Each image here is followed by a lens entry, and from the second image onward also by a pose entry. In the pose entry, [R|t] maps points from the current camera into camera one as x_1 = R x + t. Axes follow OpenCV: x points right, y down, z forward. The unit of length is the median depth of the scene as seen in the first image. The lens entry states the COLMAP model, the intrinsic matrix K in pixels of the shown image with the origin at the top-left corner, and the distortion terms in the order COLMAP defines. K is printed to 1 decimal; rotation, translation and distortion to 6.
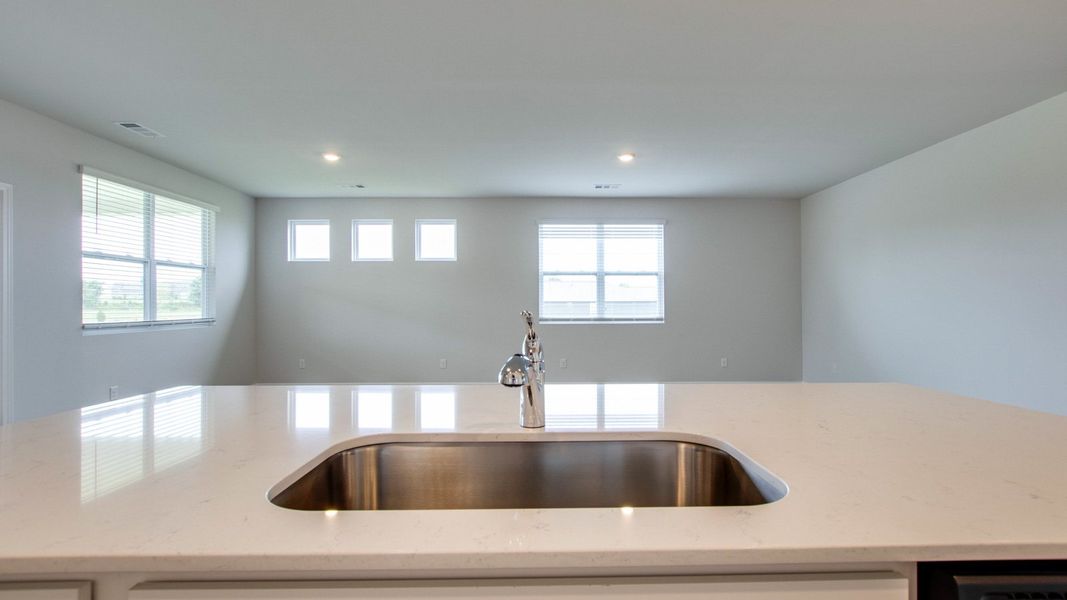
lens RADIAL K [[500.7, 0, 537.8], [0, 500.7, 302.1], [0, 0, 1]] dist [-0.001906, 0.000011]
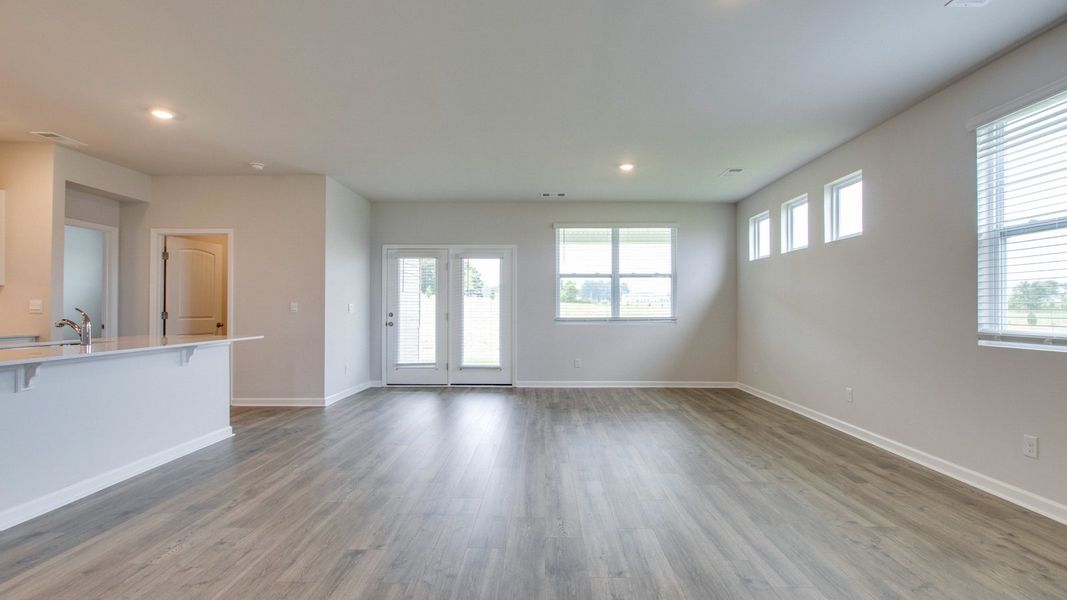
lens RADIAL K [[486.3, 0, 538.5], [0, 486.3, 305.1], [0, 0, 1]] dist [-0.005779, 0.000430]
pose [[-0.033746, -0.005627, -0.999415, 0.459927], [0.006510, 0.999962, -0.005850, 0.006928], [0.999409, -0.006704, -0.033708, 0.615965]]
